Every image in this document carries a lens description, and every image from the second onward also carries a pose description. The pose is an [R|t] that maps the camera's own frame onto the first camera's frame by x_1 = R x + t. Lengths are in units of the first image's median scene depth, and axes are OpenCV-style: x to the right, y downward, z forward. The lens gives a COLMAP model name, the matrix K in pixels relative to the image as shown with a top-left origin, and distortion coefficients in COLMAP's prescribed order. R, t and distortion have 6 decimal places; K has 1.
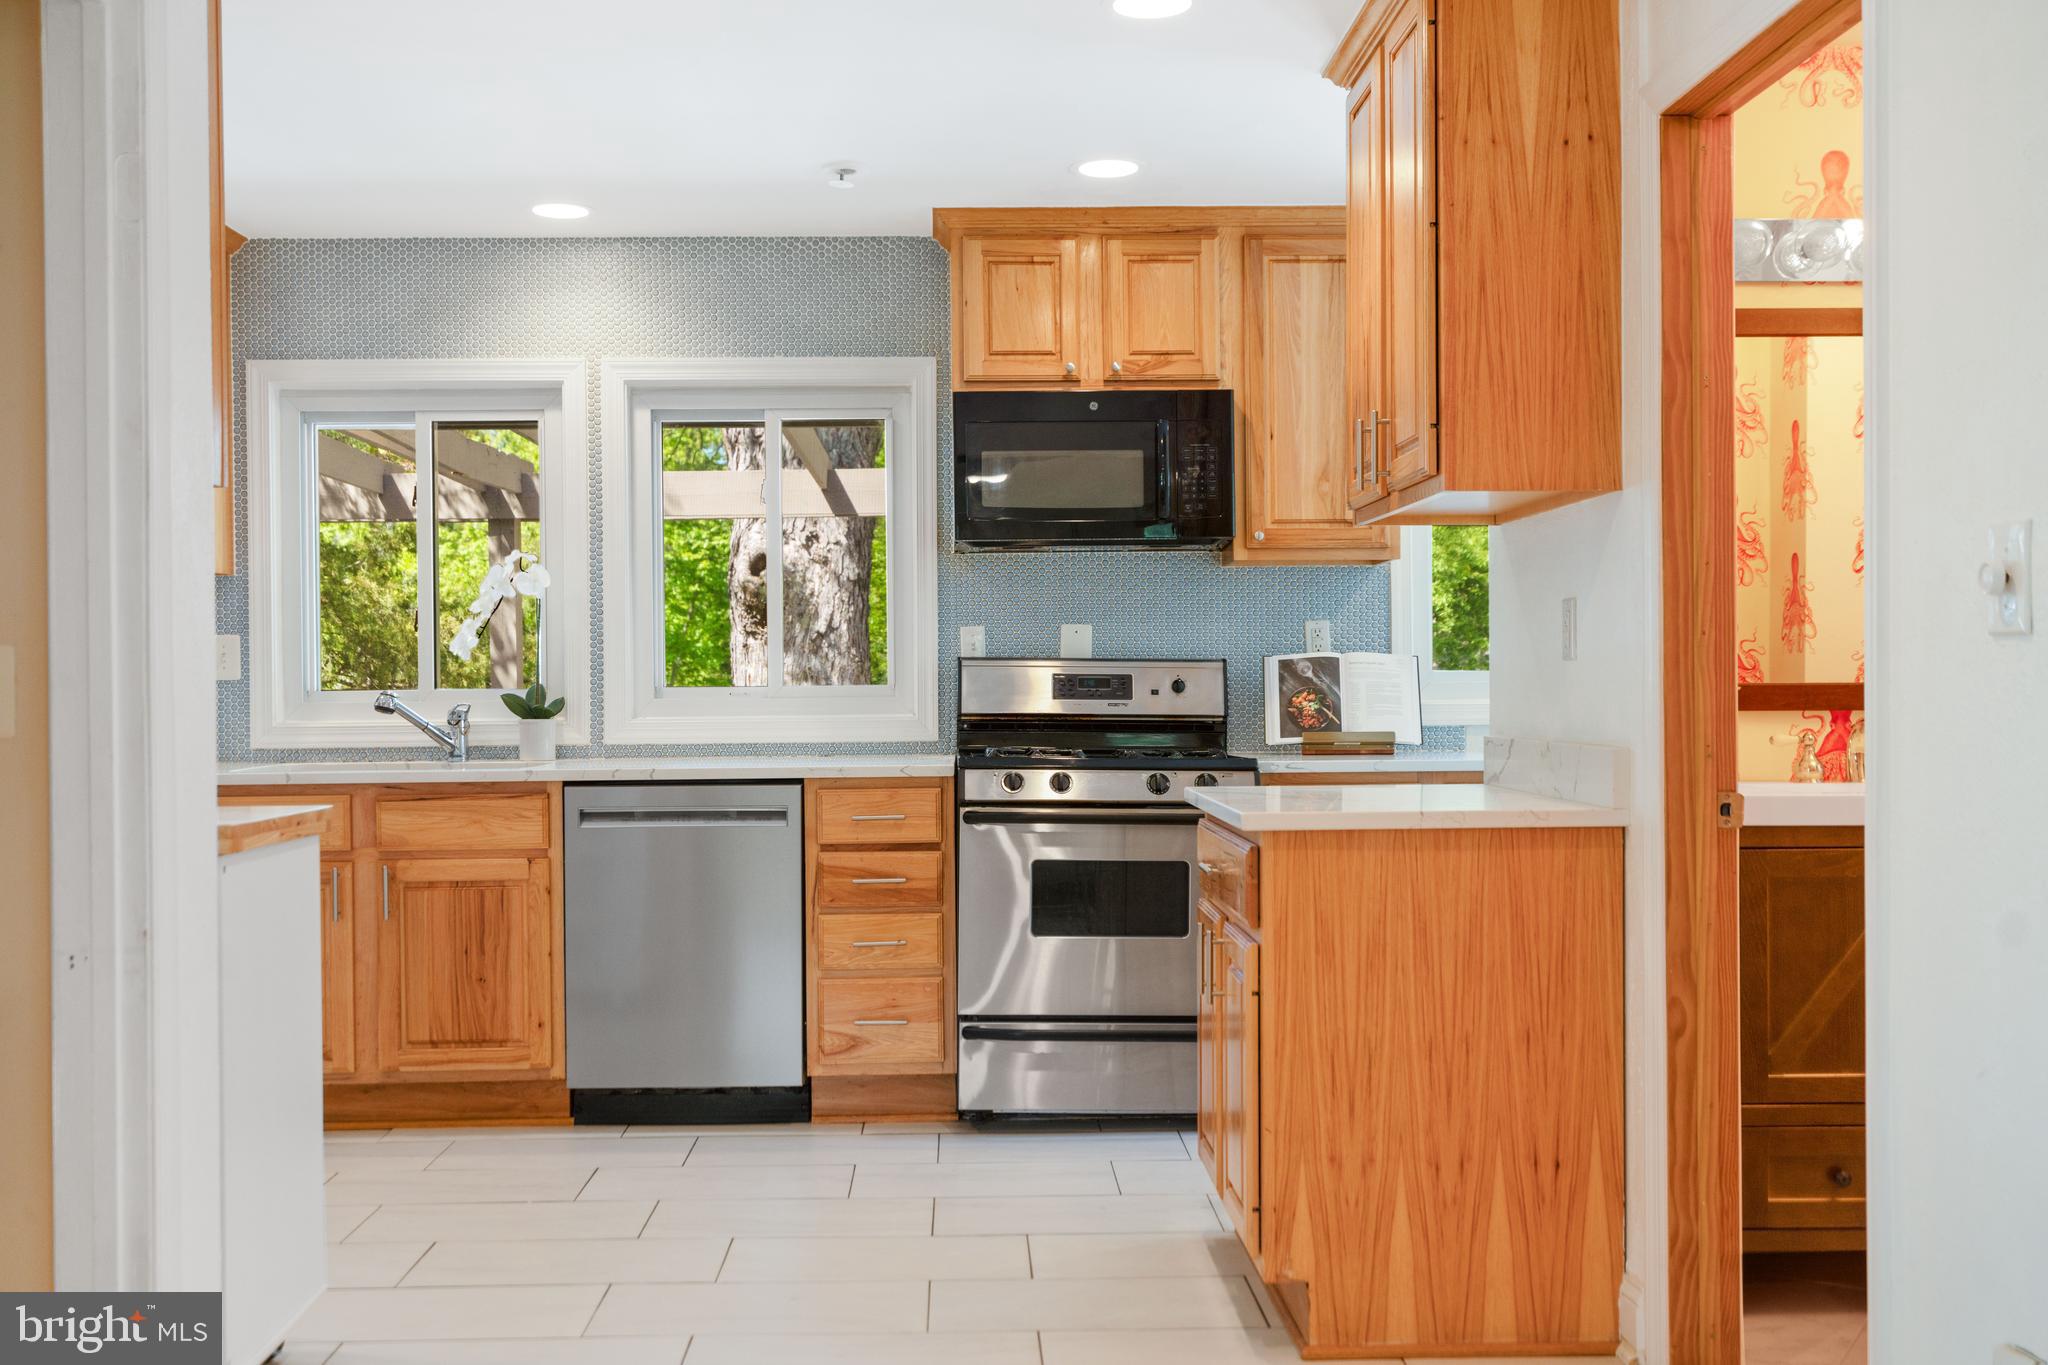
lens RADIAL K [[2019.9, 0, 1023.0], [0, 2019.9, 679.1], [0, 0, 1]] dist [0.006919, 0.000000]
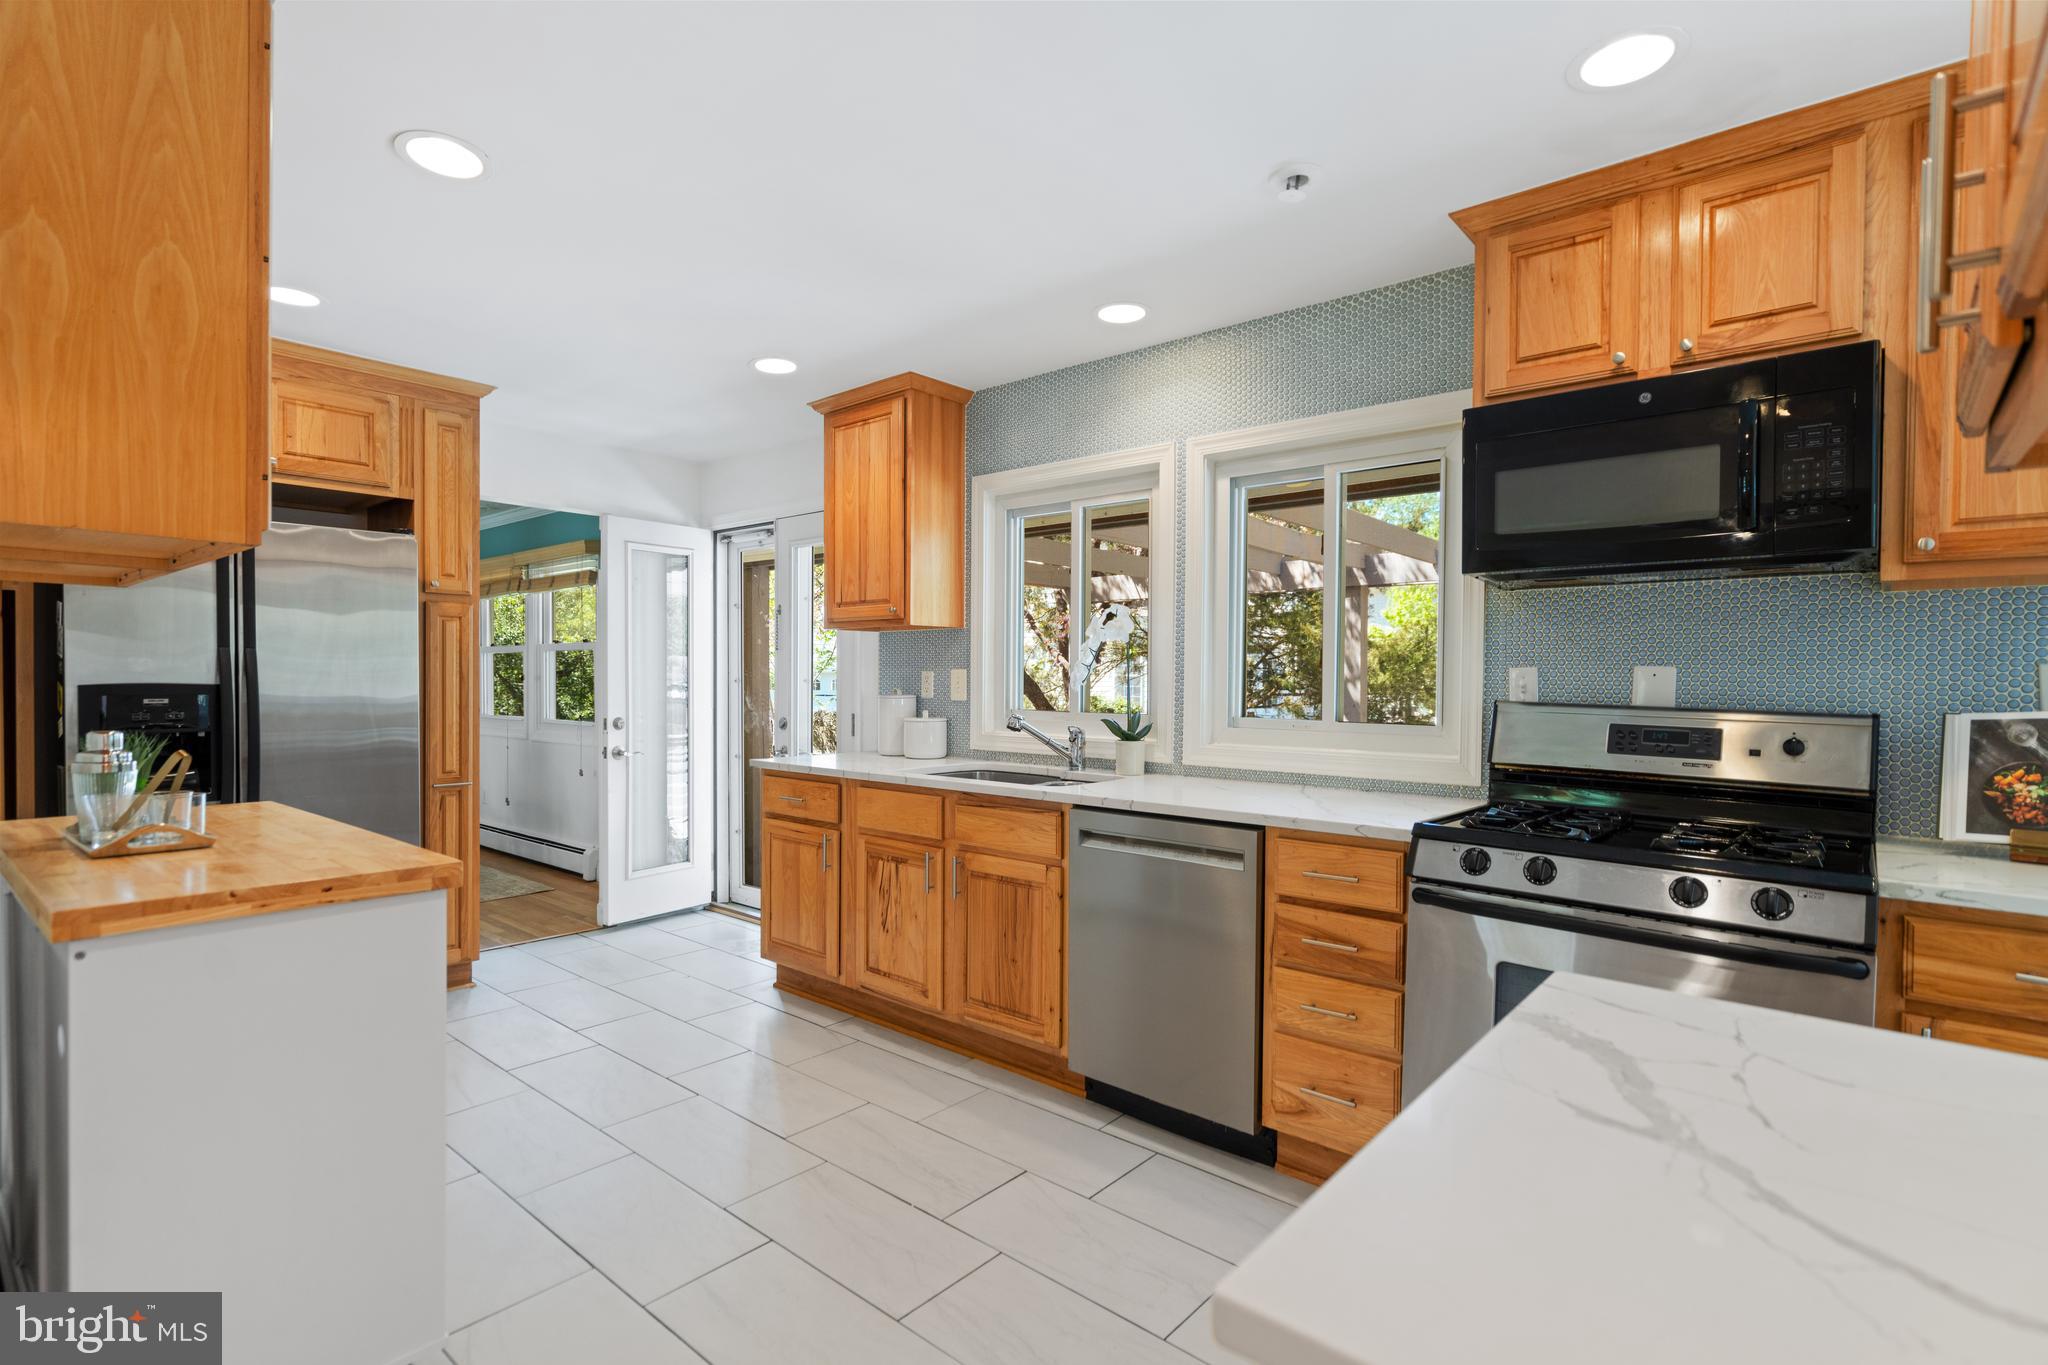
lens RADIAL K [[980.2, 0, 1021.2], [0, 980.2, 687.0], [0, 0, 1]] dist [0.004469, 0.001471]
pose [[0.734797, 0.022028, -0.677930, 0.118365], [-0.014742, 0.999755, 0.016506, -0.022185], [0.678127, -0.002134, 0.734941, 0.533204]]
